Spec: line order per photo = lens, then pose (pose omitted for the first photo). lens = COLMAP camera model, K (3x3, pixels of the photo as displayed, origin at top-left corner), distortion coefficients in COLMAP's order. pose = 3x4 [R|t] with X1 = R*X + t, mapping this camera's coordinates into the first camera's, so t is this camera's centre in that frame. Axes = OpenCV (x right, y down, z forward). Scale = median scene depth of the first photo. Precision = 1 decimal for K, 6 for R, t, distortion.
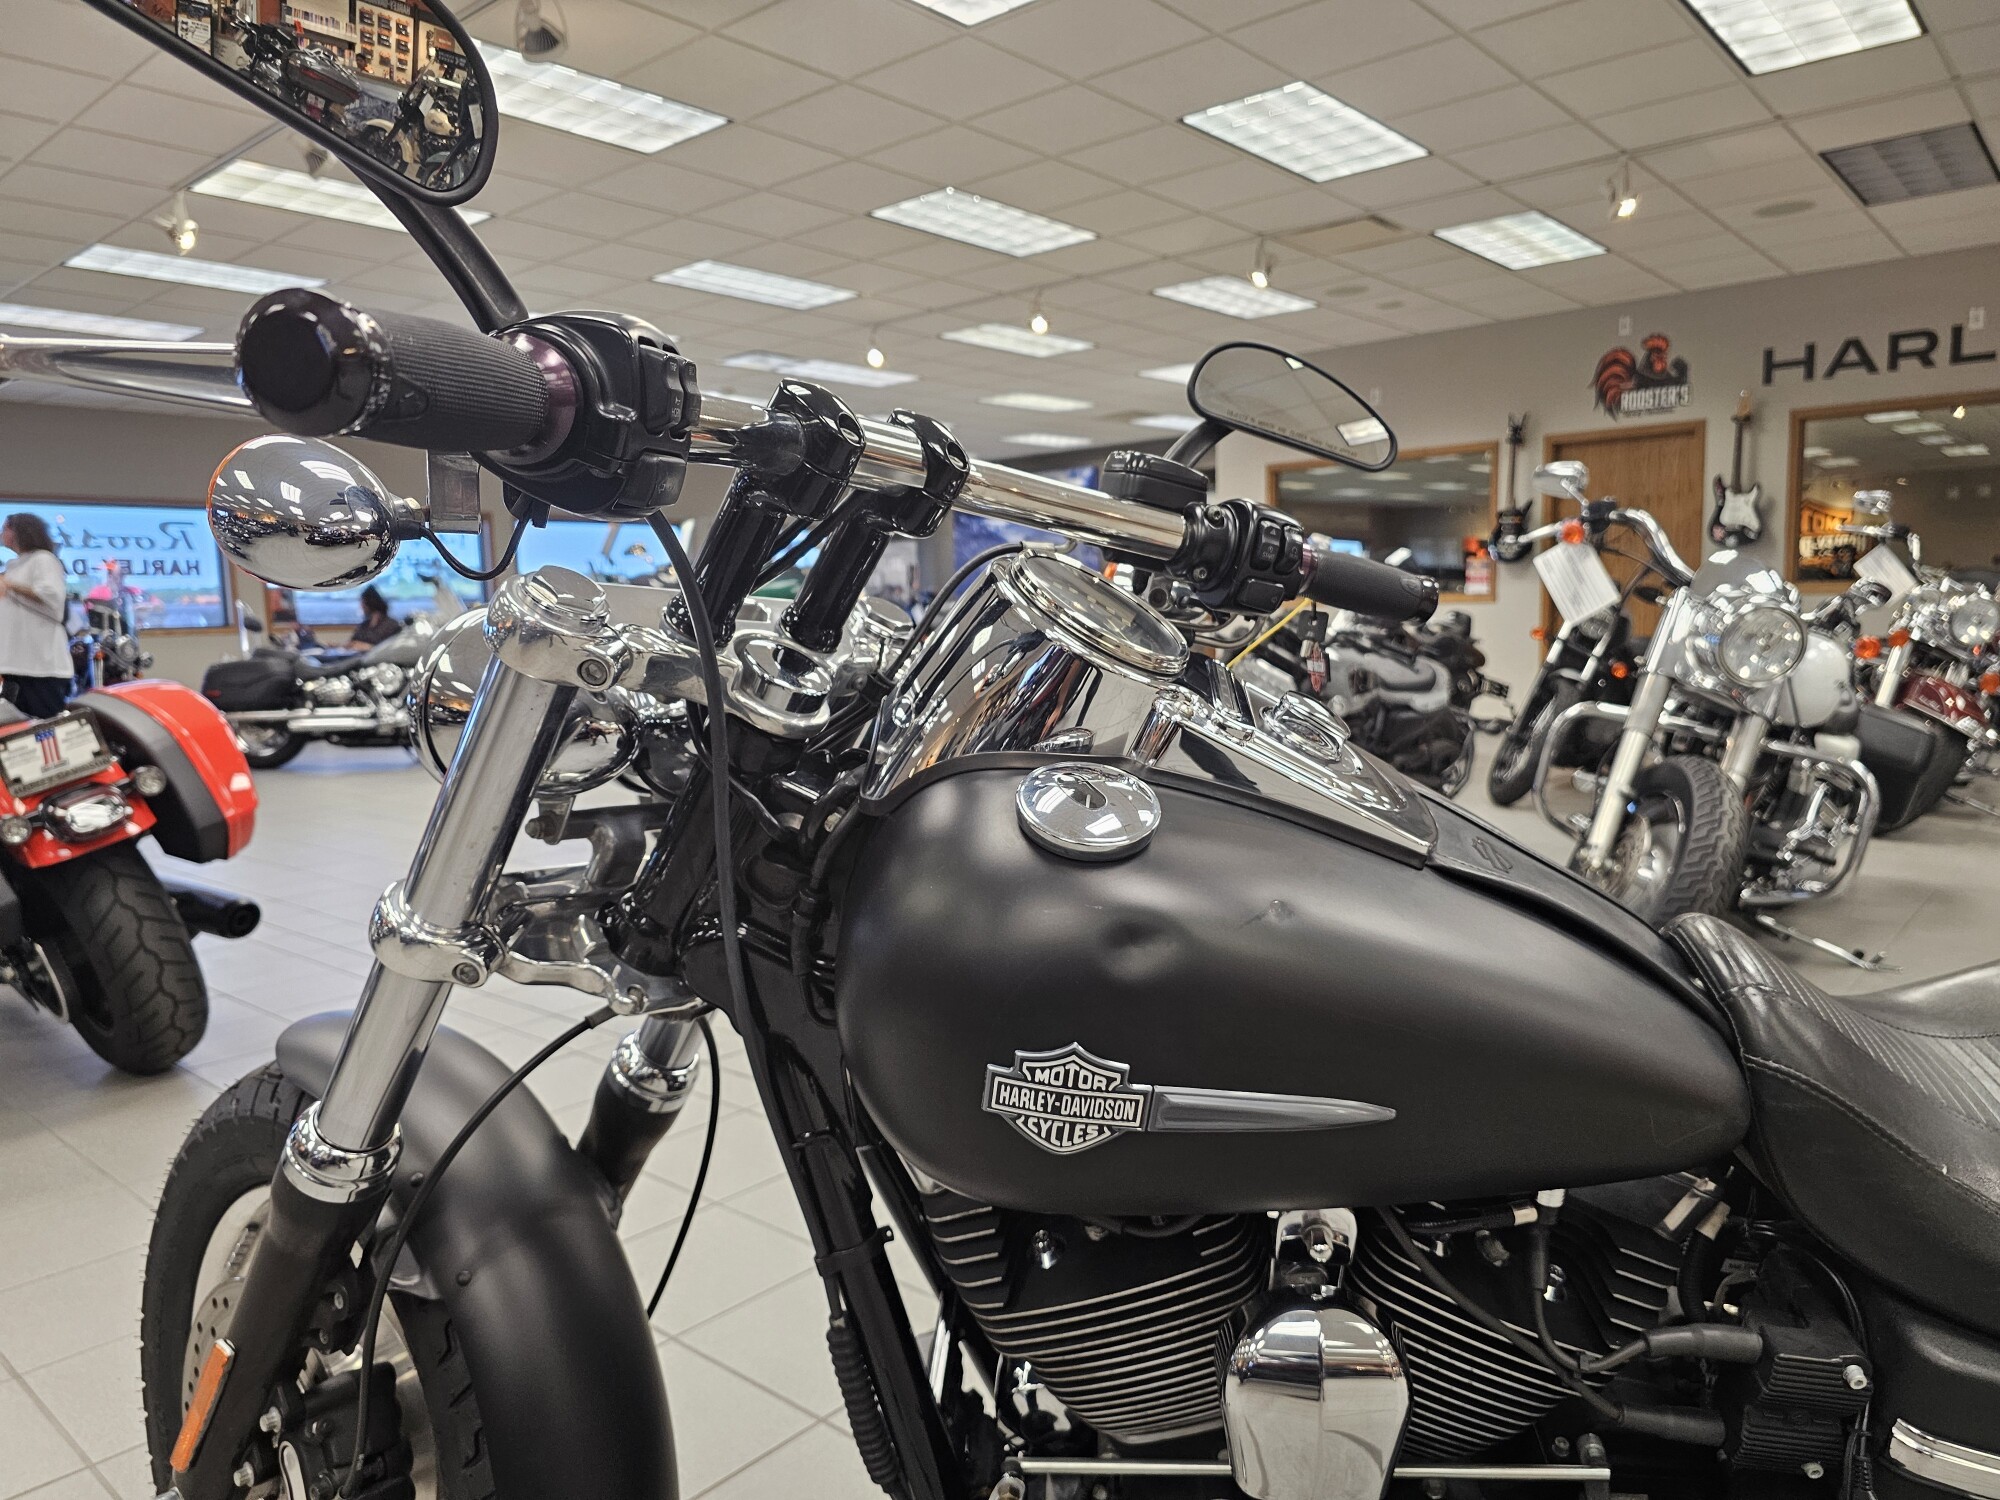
lens RADIAL K [[1374.7, 0, 996.0], [0, 1374.7, 749.7], [0, 0, 1]] dist [0.023854, -0.033380]
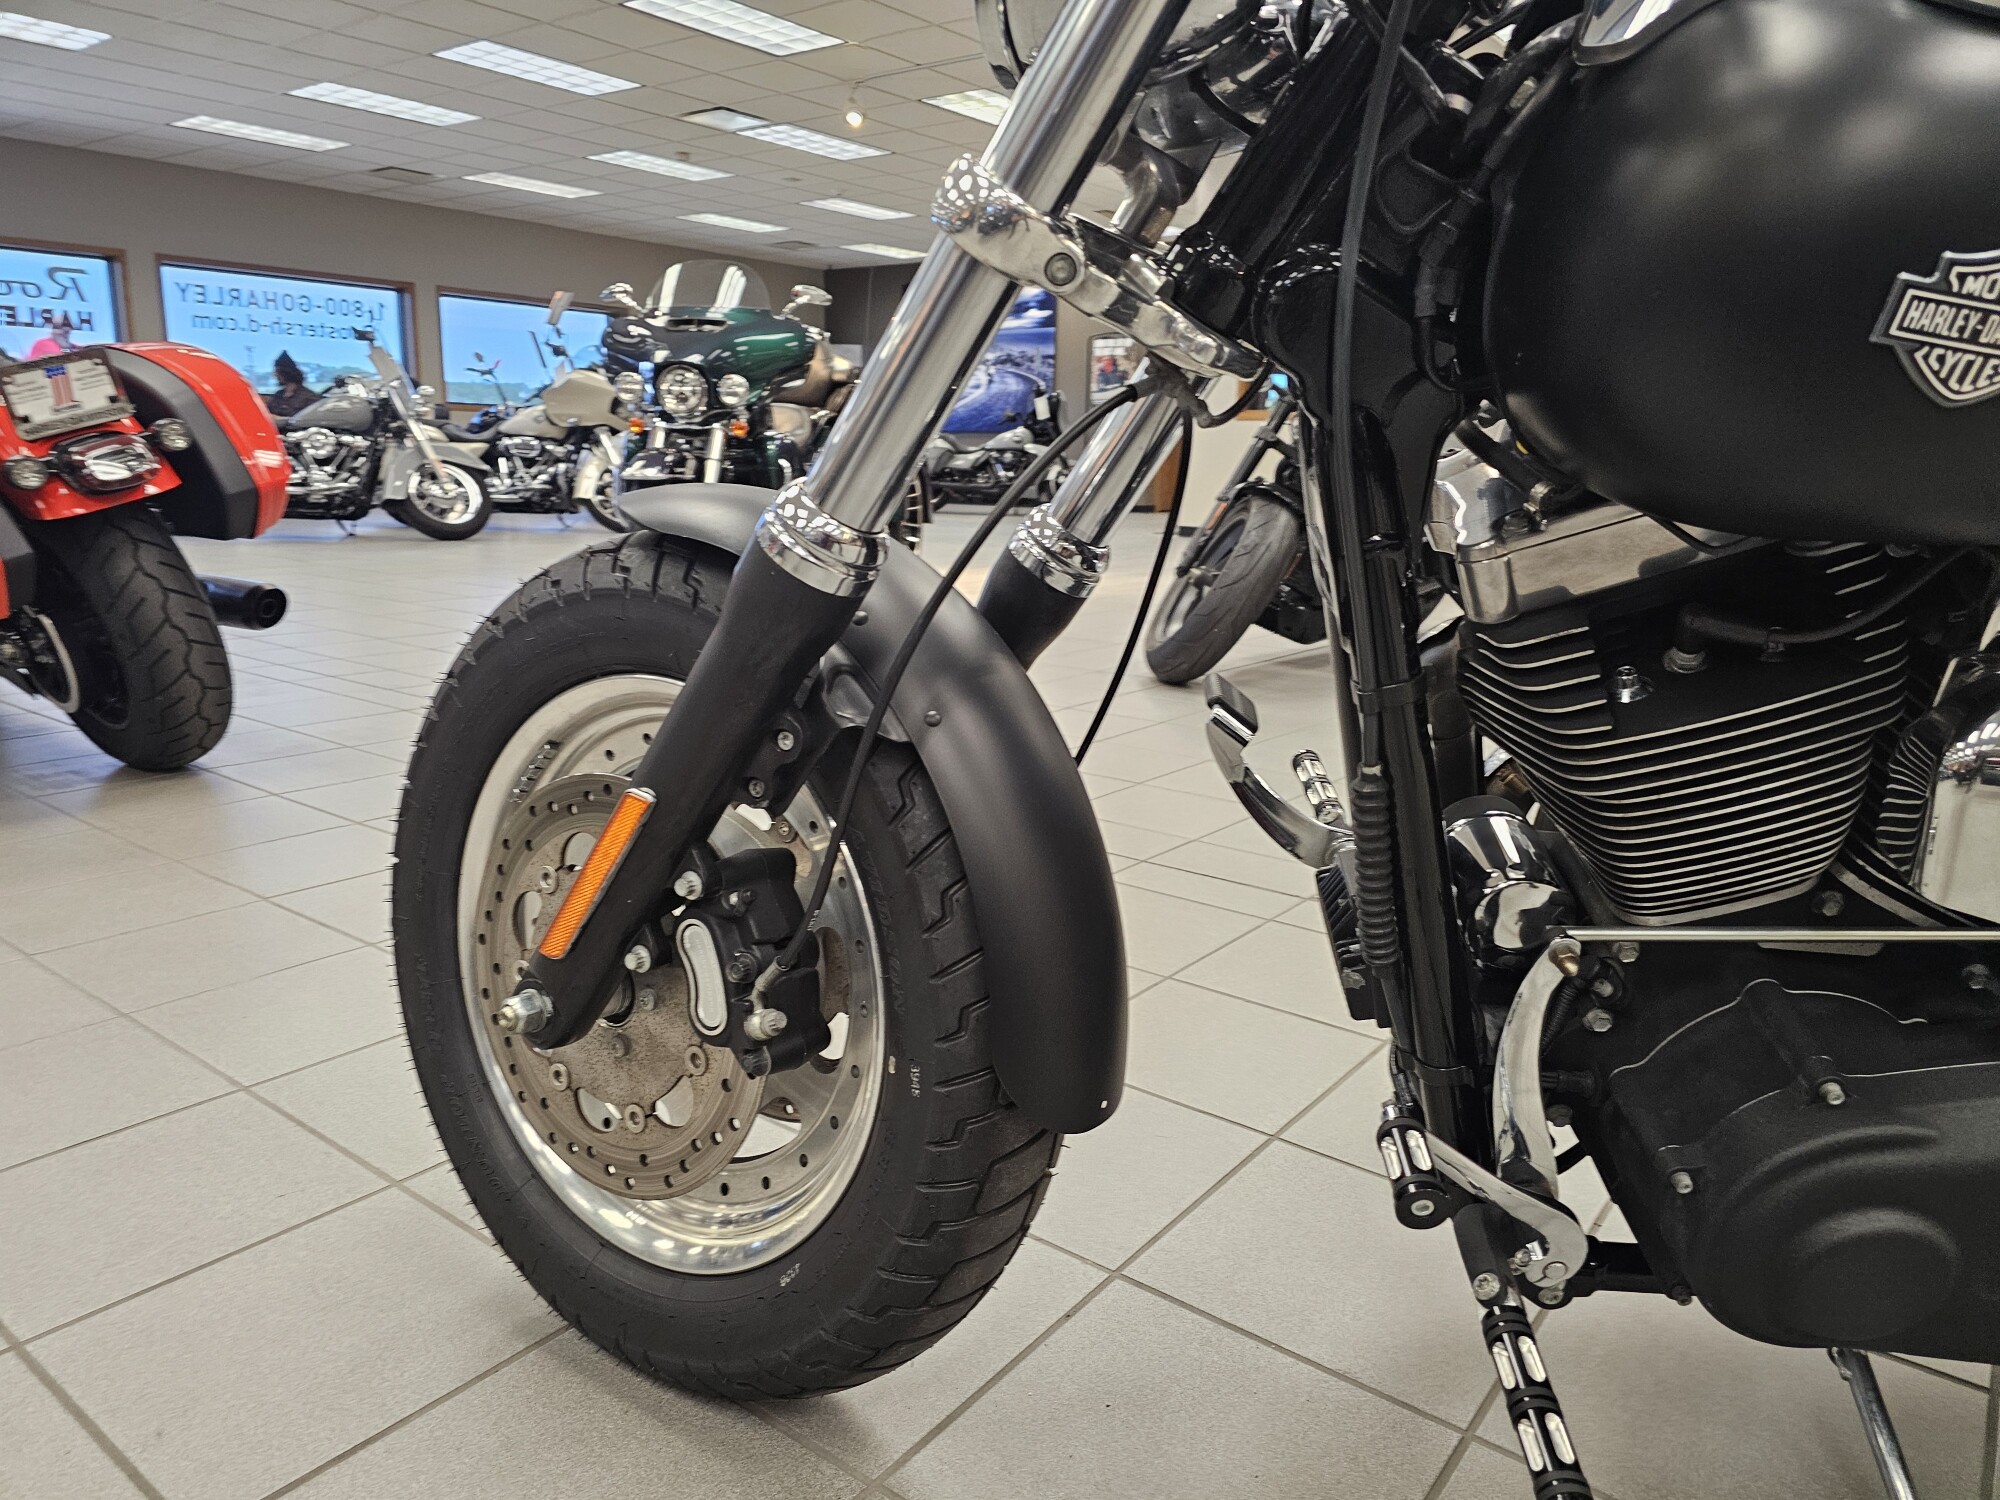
lens RADIAL K [[1367.7, 0, 1000.0], [0, 1367.7, 750.0], [0, 0, 1]] dist [0.027934, -0.026166]
pose [[0.996604, 0.033514, 0.075213, -0.134835], [-0.041811, 0.992873, 0.111598, 0.101566], [-0.070936, -0.114364, 0.990903, 0.048844]]
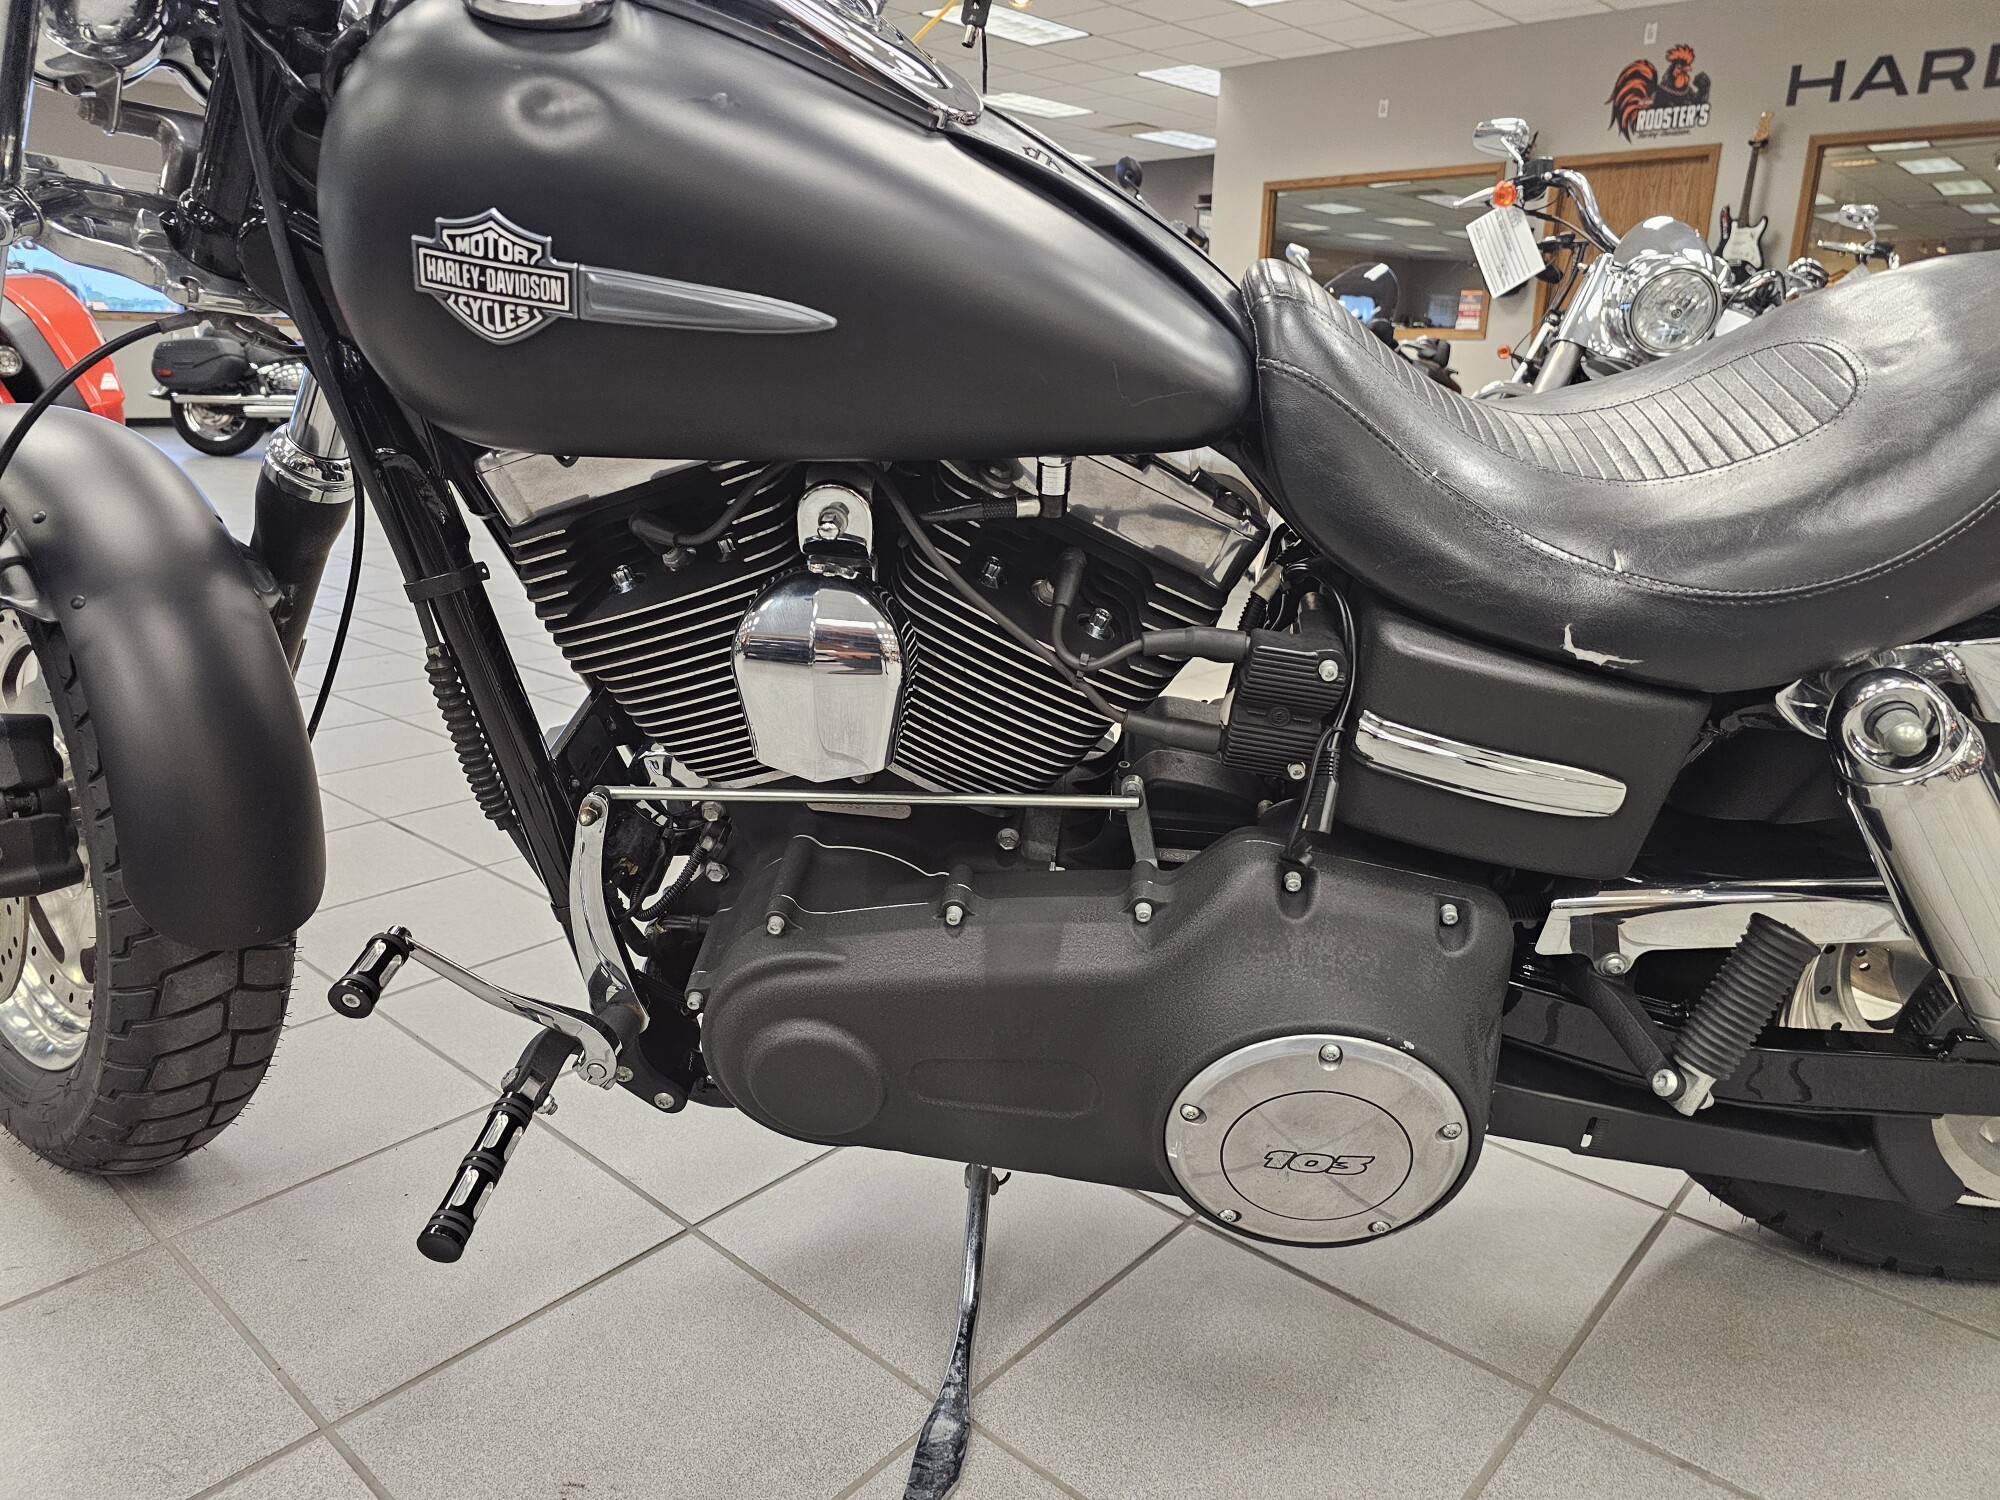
lens RADIAL K [[1367.7, 0, 1000.0], [0, 1367.7, 750.0], [0, 0, 1]] dist [0.027934, -0.026166]
pose [[0.998898, 0.046265, 0.007946, 0.099502], [-0.046942, 0.983712, 0.173513, 0.093579], [0.000211, -0.173695, 0.984800, -0.010516]]
